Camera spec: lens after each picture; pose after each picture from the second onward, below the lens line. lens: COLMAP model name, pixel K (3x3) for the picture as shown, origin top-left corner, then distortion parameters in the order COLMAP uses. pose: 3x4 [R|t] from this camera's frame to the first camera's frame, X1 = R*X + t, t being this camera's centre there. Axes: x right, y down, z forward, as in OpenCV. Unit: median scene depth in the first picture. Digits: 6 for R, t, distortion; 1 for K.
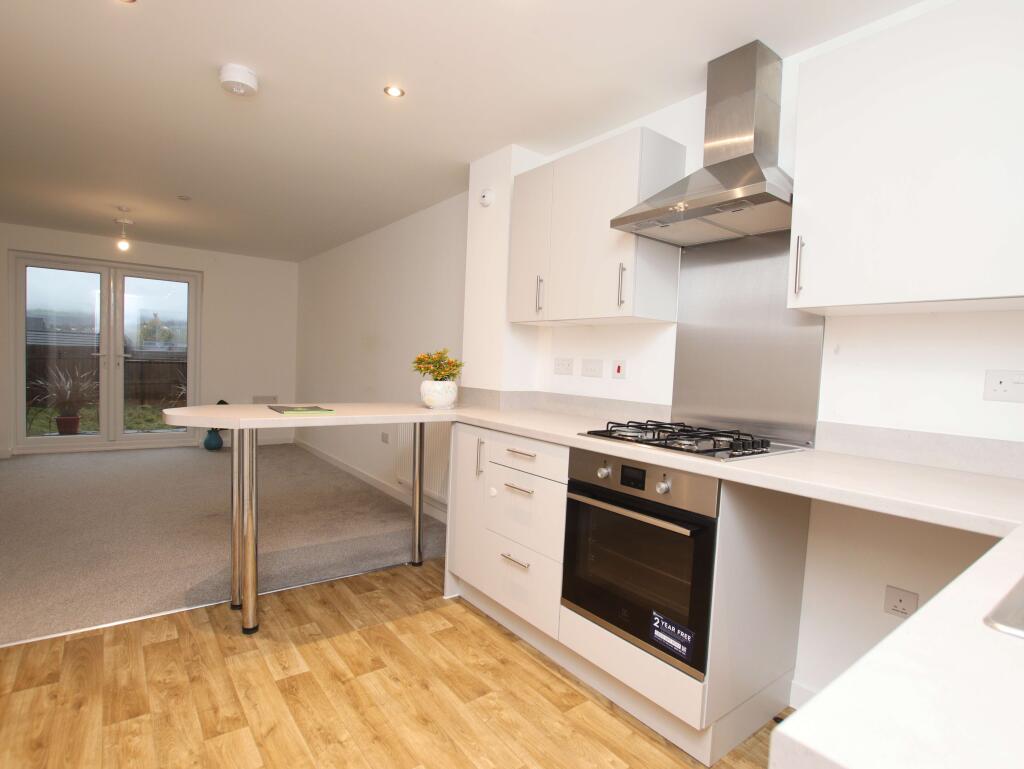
lens RADIAL K [[533.1, 0, 512.2], [0, 533.1, 393.3], [0, 0, 1]] dist [-0.025937, -0.000170]
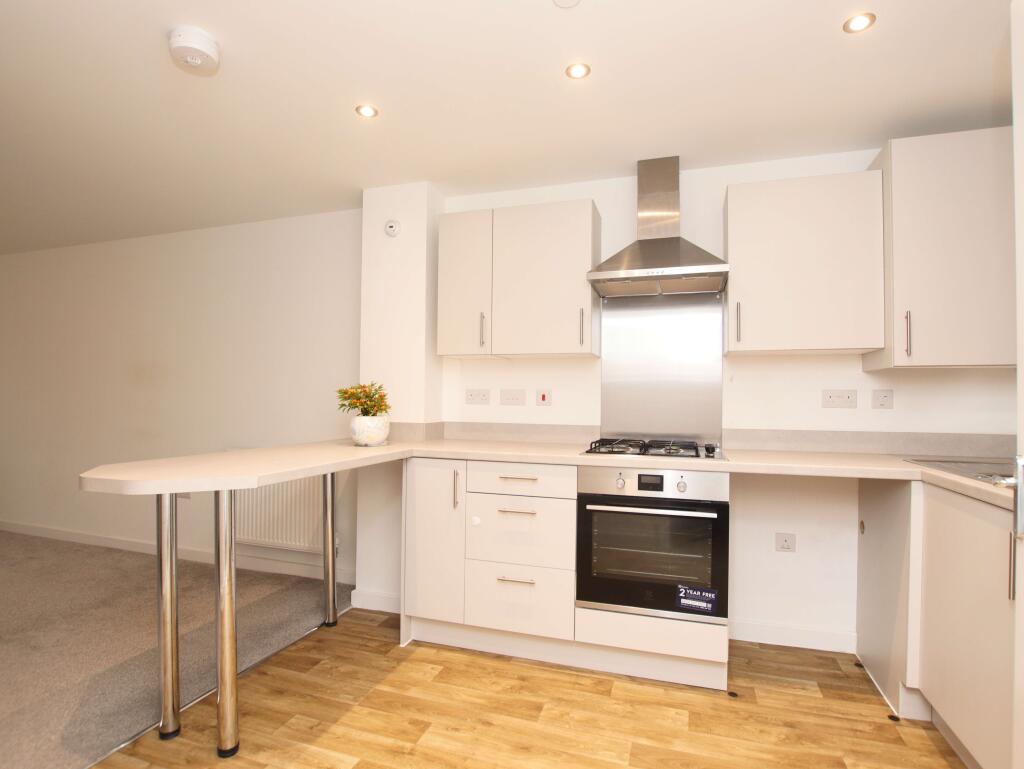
lens RADIAL K [[533.1, 0, 512.2], [0, 533.1, 393.3], [0, 0, 1]] dist [-0.025937, -0.000170]
pose [[0.825361, -0.030245, 0.563794, -0.594326], [0.058862, 0.997732, -0.032646, -0.024263], [-0.561528, 0.060131, 0.825270, 0.109809]]
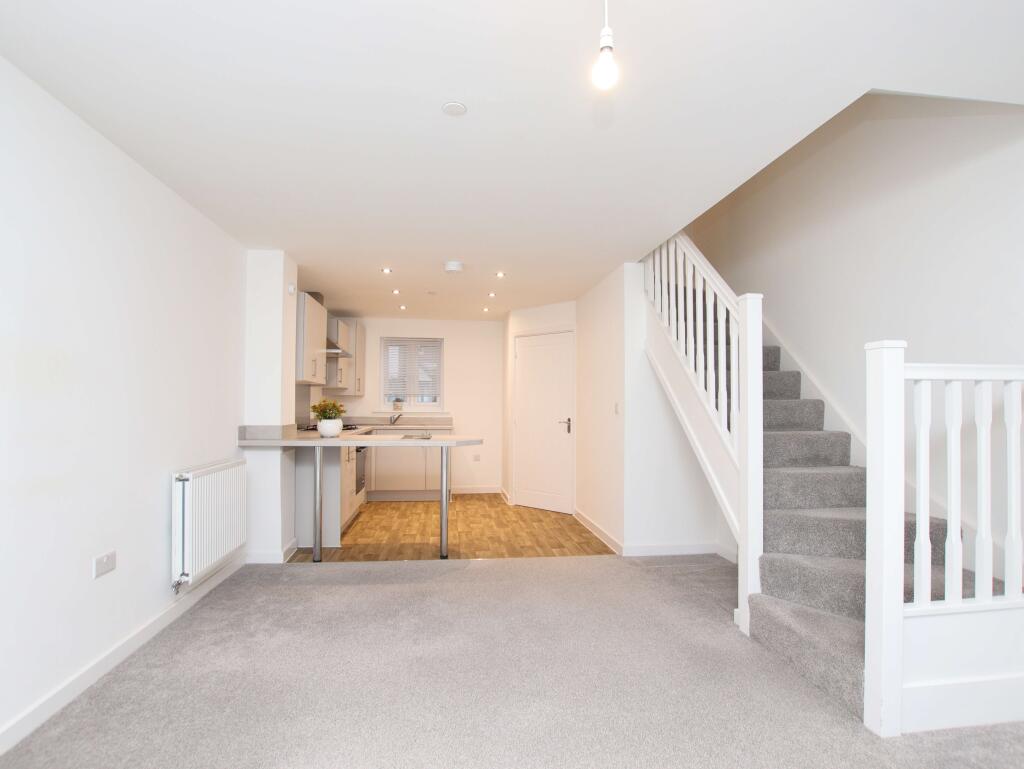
lens RADIAL K [[533.1, 0, 512.2], [0, 533.1, 393.3], [0, 0, 1]] dist [-0.025937, -0.000170]
pose [[-0.863246, -0.036850, 0.503436, -1.758827], [-0.014668, 0.998742, 0.047955, -0.232037], [-0.504570, 0.034012, -0.862701, 2.663876]]
